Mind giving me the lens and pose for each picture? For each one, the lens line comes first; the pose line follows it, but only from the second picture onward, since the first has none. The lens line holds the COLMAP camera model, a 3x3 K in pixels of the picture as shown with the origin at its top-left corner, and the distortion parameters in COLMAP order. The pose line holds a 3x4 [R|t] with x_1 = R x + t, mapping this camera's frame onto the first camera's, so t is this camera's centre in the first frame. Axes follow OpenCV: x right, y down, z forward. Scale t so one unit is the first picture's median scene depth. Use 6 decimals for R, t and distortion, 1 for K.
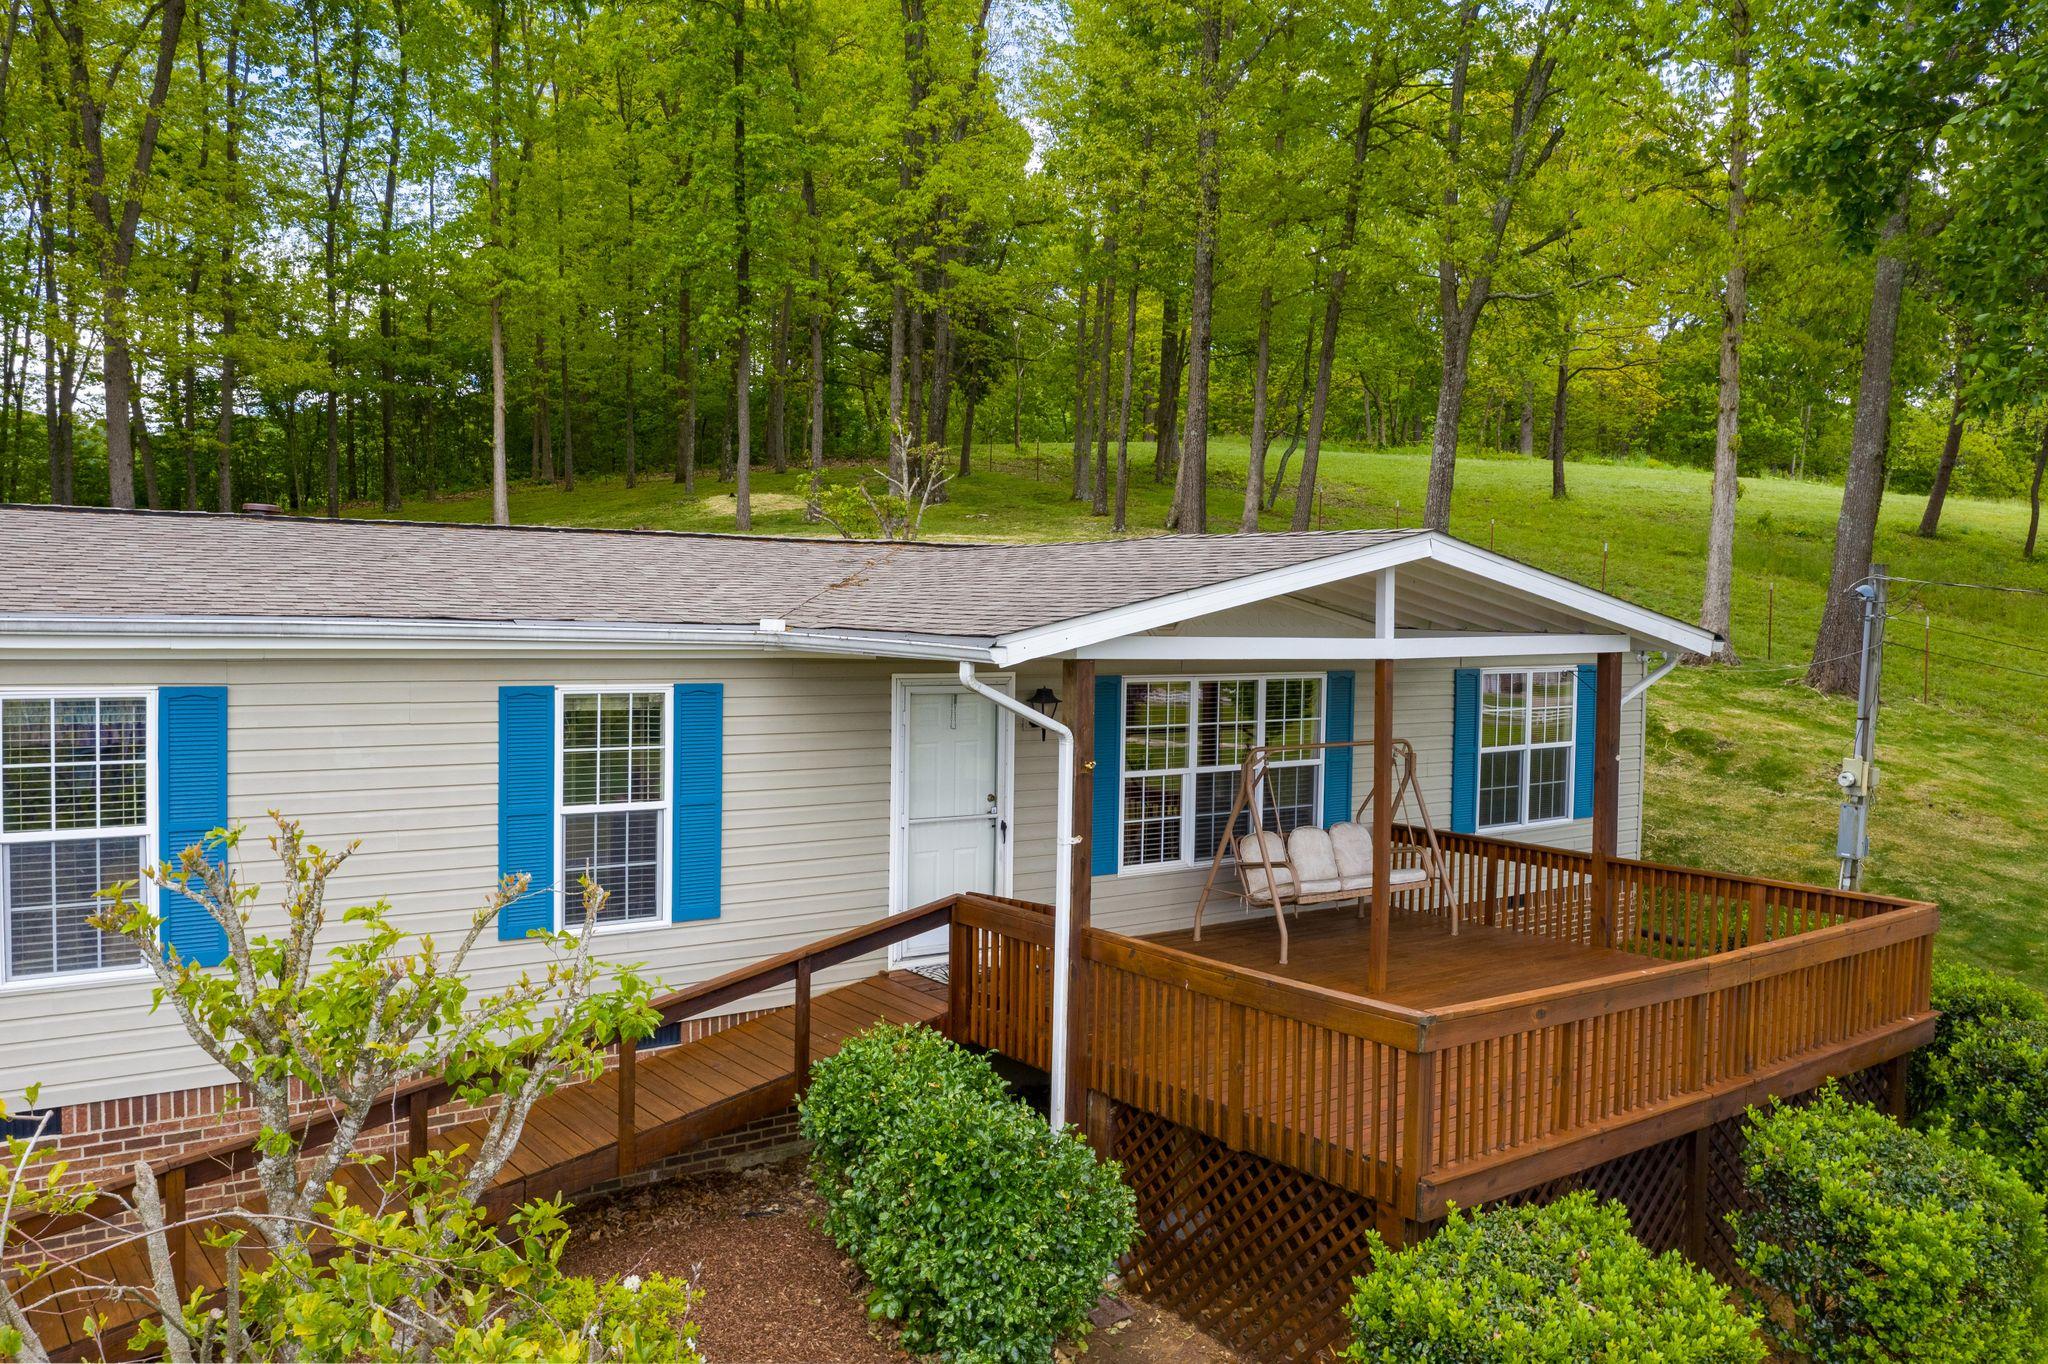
lens RADIAL K [[1605.2, 0, 1009.8], [0, 1605.2, 676.1], [0, 0, 1]] dist [-0.037280, 0.003870]
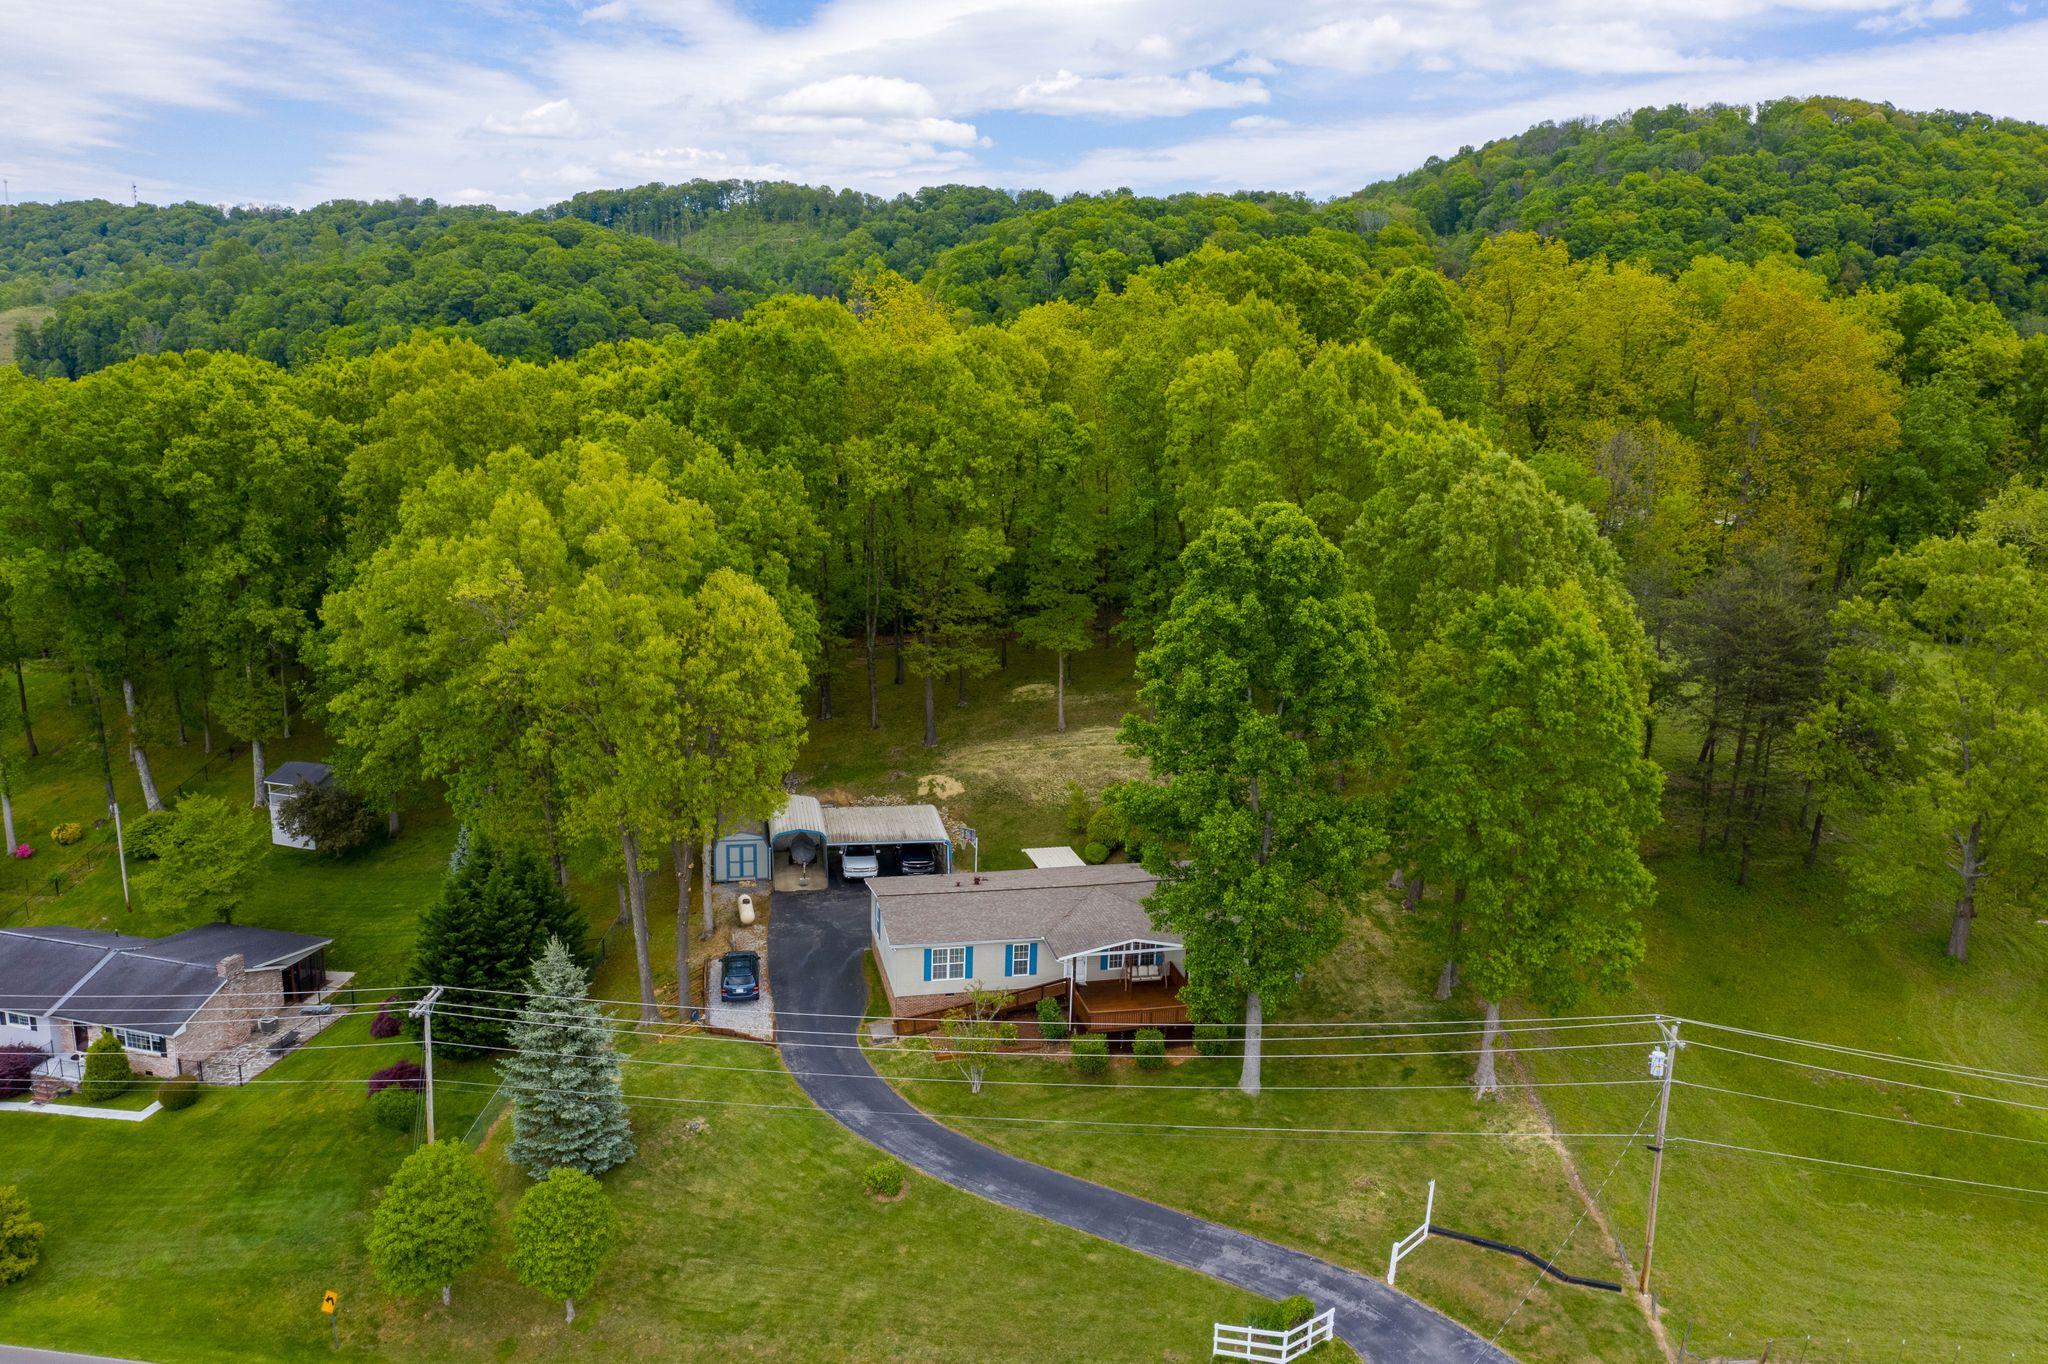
lens RADIAL K [[1605.2, 0, 1009.8], [0, 1605.2, 676.1], [0, 0, 1]] dist [-0.037280, 0.003870]
pose [[0.915351, 0.096527, -0.390917, 2.340293], [-0.024912, 0.982557, 0.184285, -2.432338], [0.401886, -0.158947, 0.901789, -5.185423]]
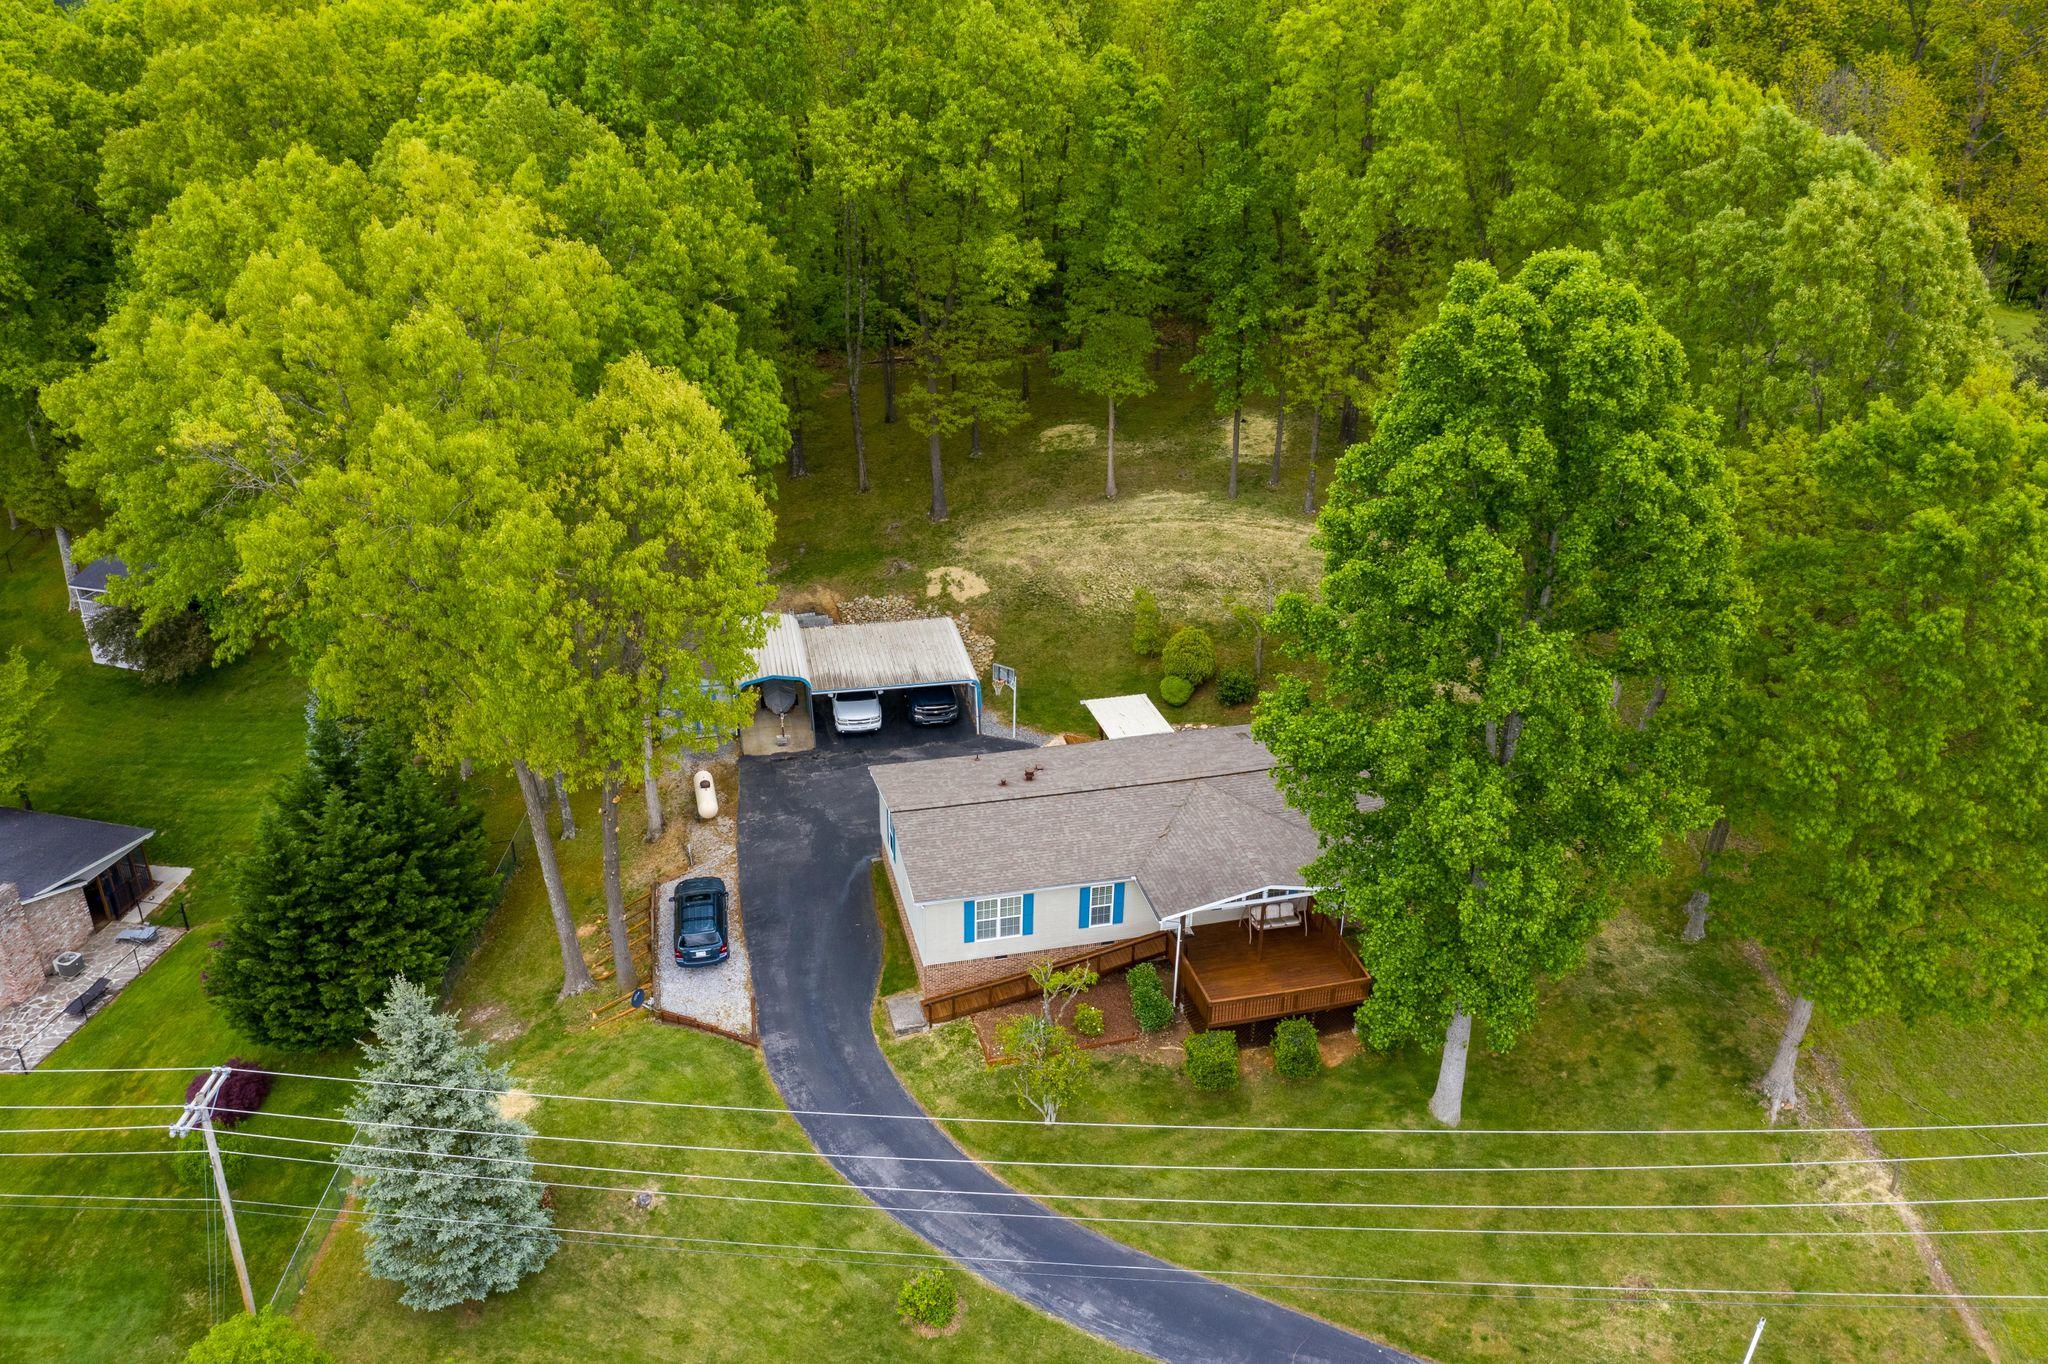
lens RADIAL K [[1605.2, 0, 1009.8], [0, 1605.2, 676.1], [0, 0, 1]] dist [-0.037280, 0.003870]
pose [[0.924713, 0.160988, -0.344948, 1.080994], [-0.009621, 0.915765, 0.401598, -2.530216], [0.380544, -0.368044, 0.848369, -3.042678]]
